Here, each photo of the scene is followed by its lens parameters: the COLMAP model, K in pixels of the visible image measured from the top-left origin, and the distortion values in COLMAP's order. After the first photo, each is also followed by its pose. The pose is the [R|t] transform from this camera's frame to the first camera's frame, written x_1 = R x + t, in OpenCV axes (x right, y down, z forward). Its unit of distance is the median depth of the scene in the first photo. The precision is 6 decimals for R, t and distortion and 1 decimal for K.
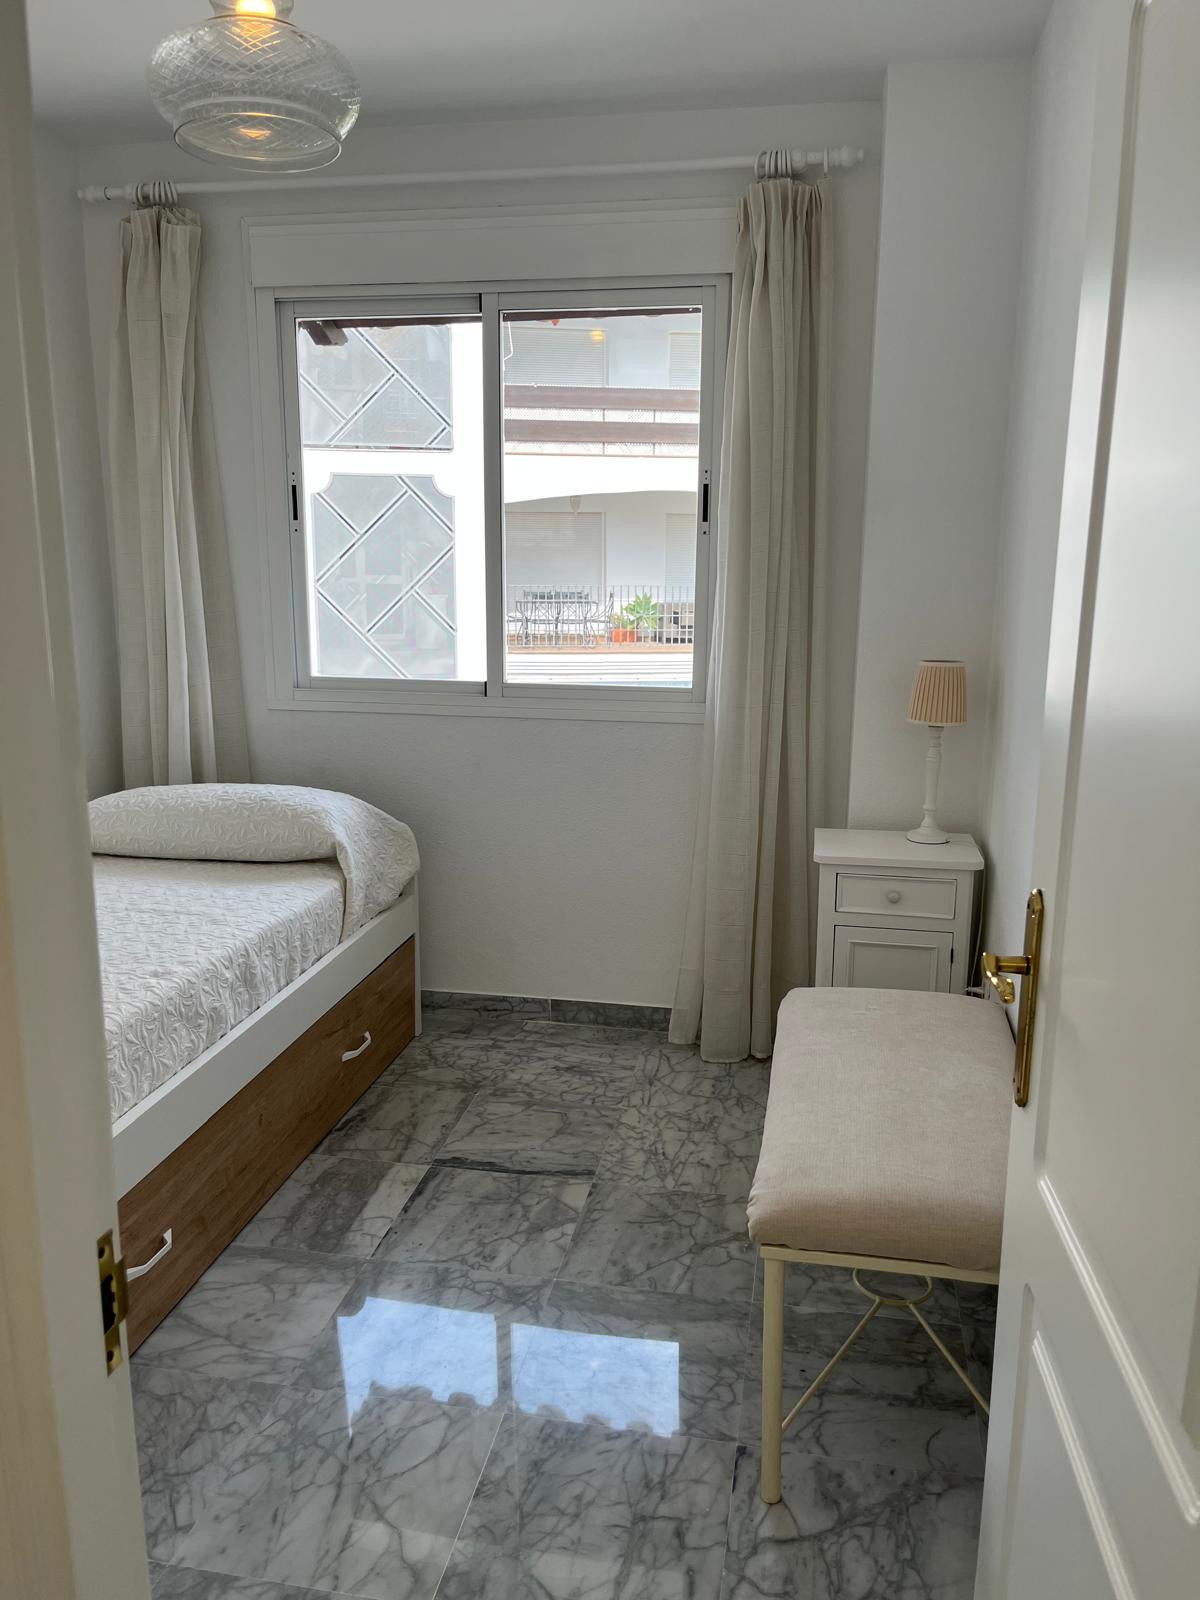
lens RADIAL K [[1202.3, 0, 611.2], [0, 1202.3, 801.3], [0, 0, 1]] dist [0.059790, -0.080383]
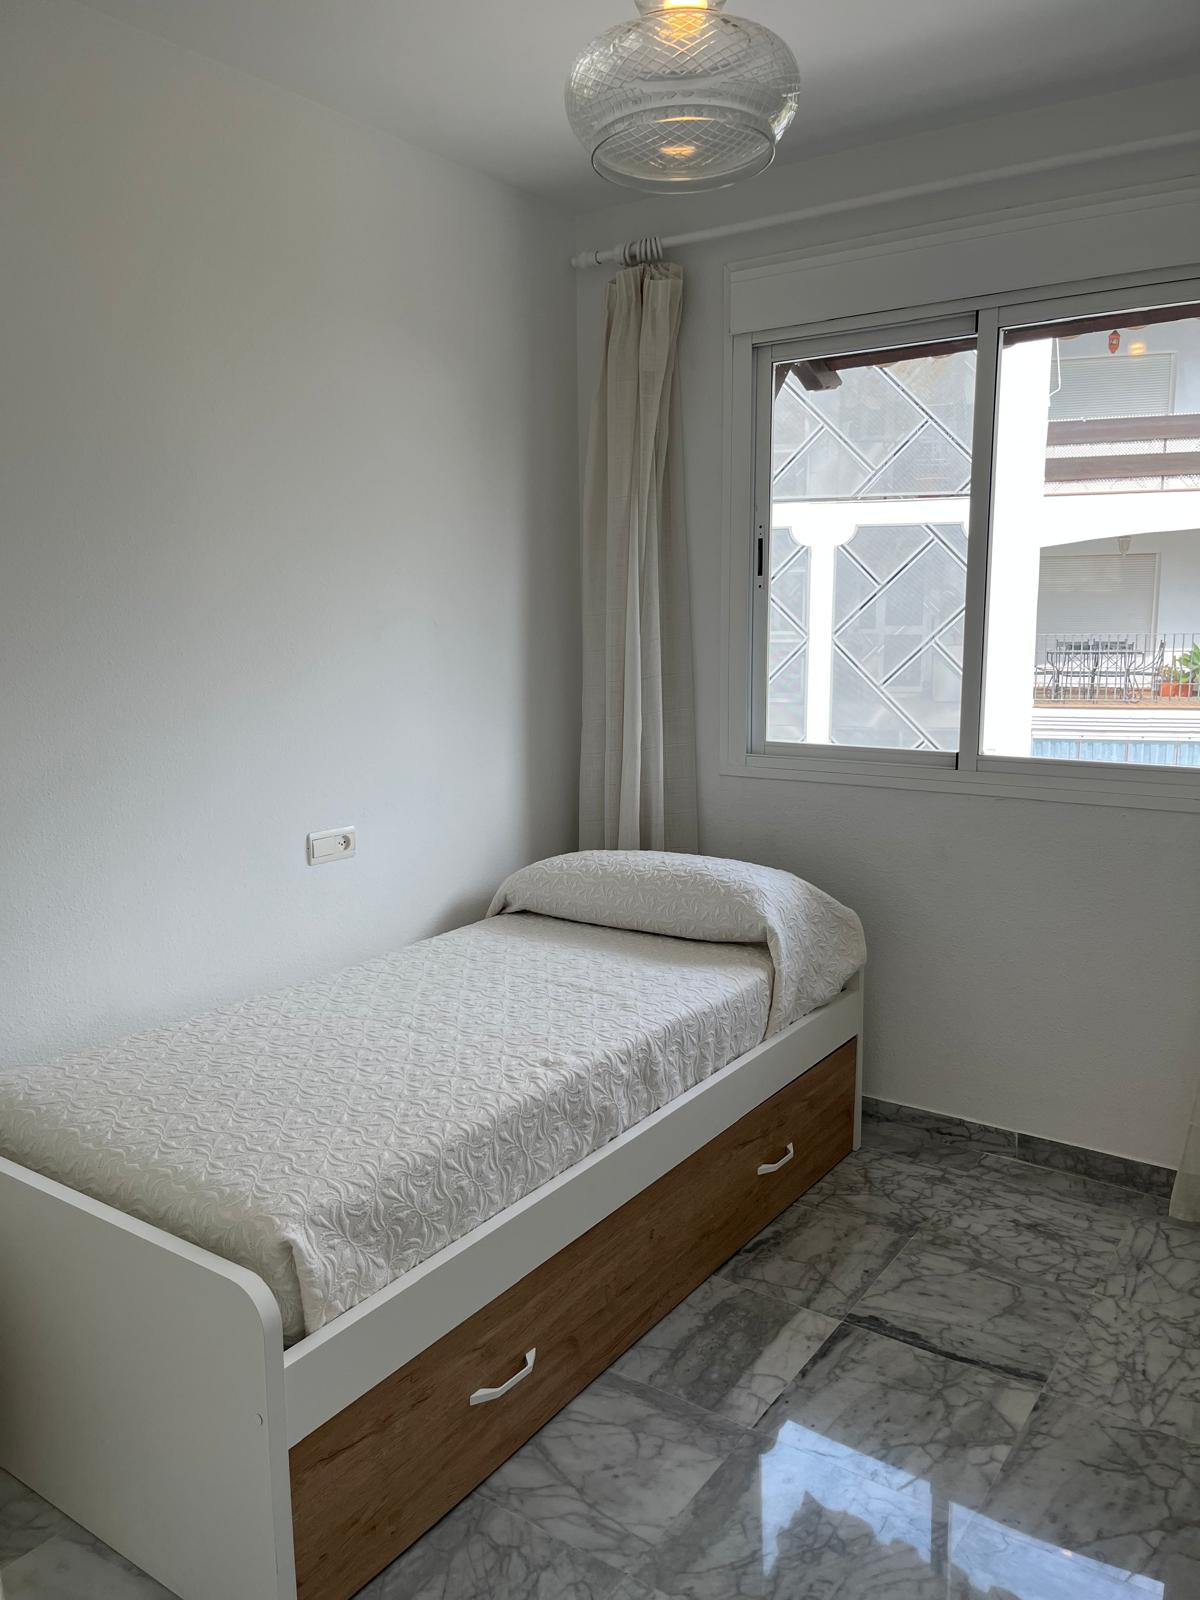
lens RADIAL K [[1202.3, 0, 611.2], [0, 1202.3, 801.3], [0, 0, 1]] dist [0.059790, -0.080383]
pose [[0.909455, 0.052578, -0.412465, 0.033734], [-0.068919, 0.997313, -0.024832, -0.030473], [0.410051, 0.051011, 0.910635, 0.124027]]
